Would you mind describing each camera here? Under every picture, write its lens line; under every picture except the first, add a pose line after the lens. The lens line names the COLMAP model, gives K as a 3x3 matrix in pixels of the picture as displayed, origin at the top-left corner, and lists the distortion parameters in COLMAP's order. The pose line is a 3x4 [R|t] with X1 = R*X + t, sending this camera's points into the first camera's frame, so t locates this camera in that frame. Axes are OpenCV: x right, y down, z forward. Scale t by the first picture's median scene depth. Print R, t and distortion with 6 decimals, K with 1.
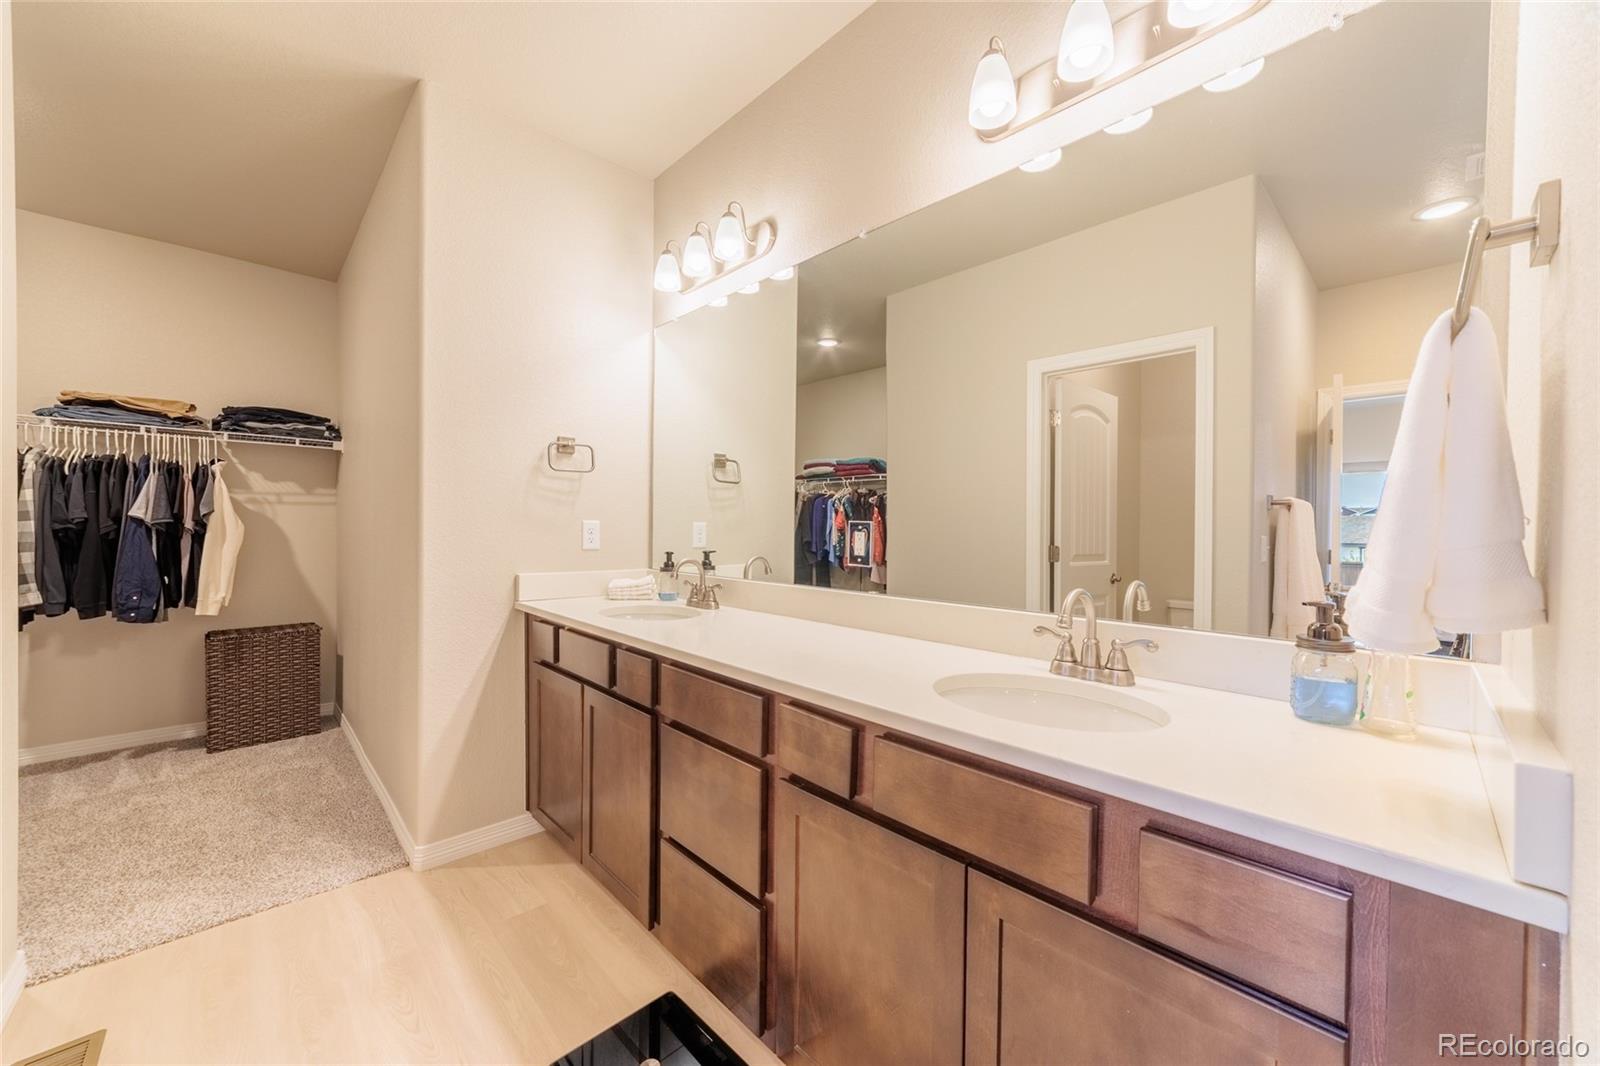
lens RADIAL K [[591.7, 0, 803.5], [0, 591.7, 535.5], [0, 0, 1]] dist [-0.008660, 0.001016]
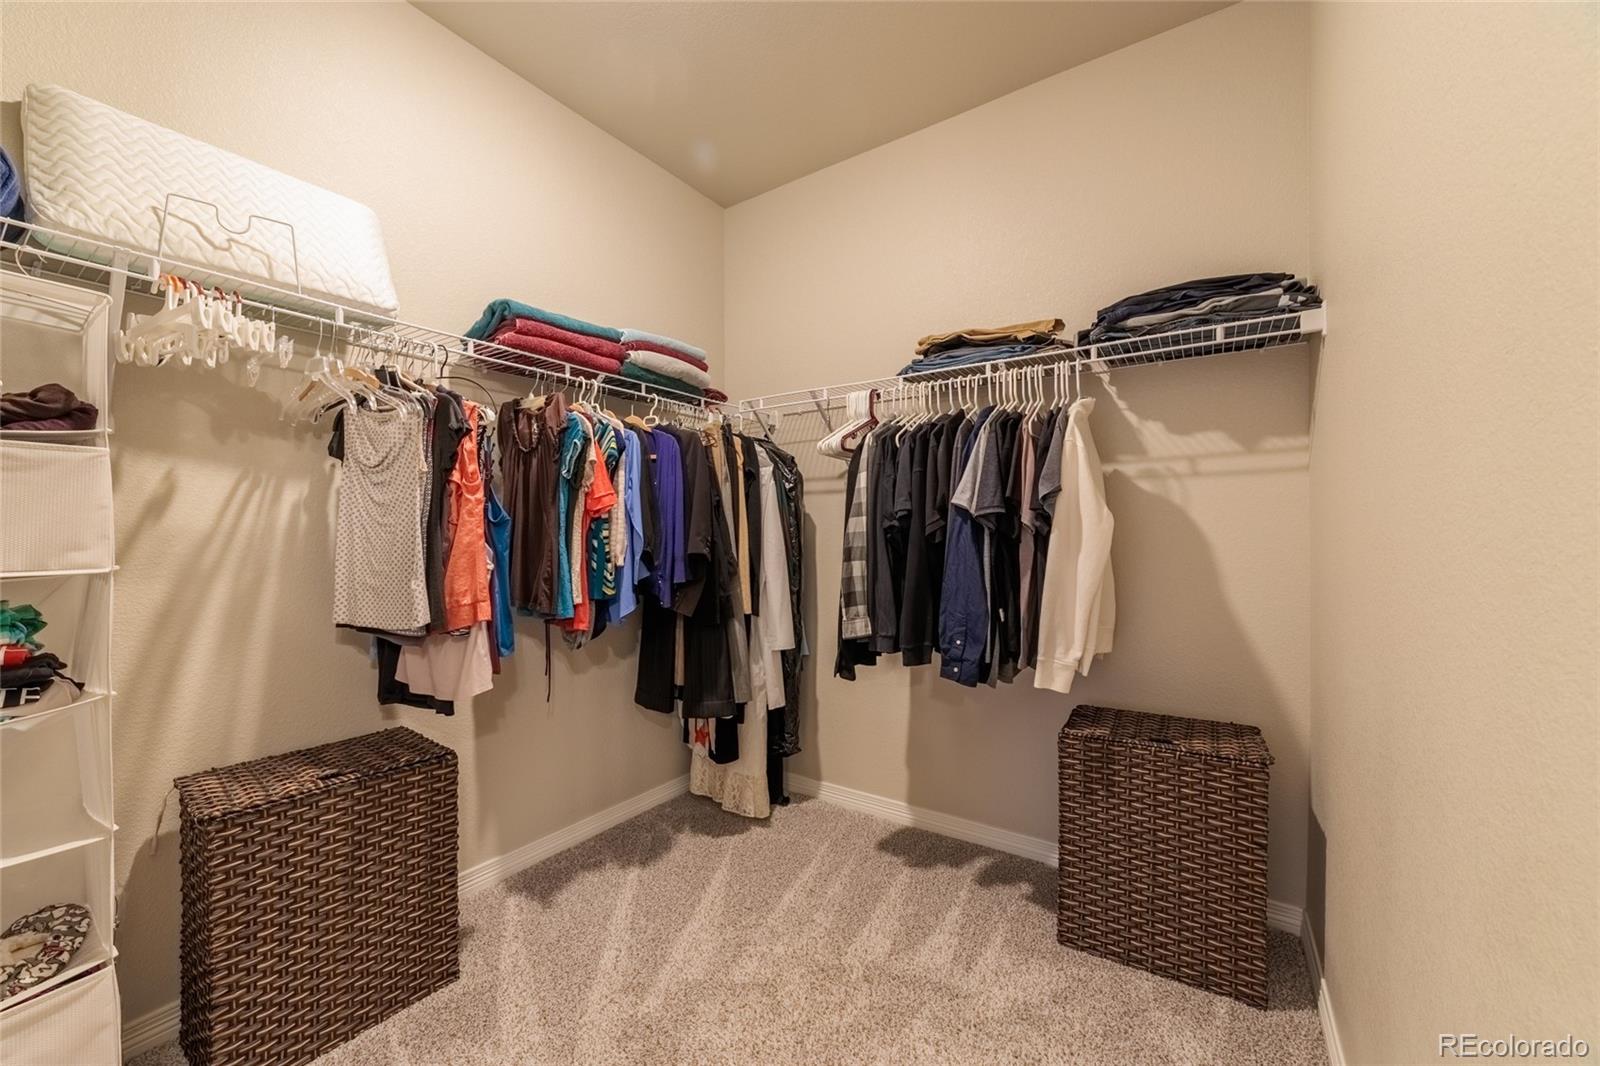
lens RADIAL K [[591.7, 0, 803.0], [0, 591.7, 535.7], [0, 0, 1]] dist [-0.008660, 0.001016]
pose [[0.186003, -0.005086, -0.982536, -0.537104], [-0.004868, 0.999970, -0.006098, 0.002525], [0.982537, 0.005917, 0.185972, 0.679501]]
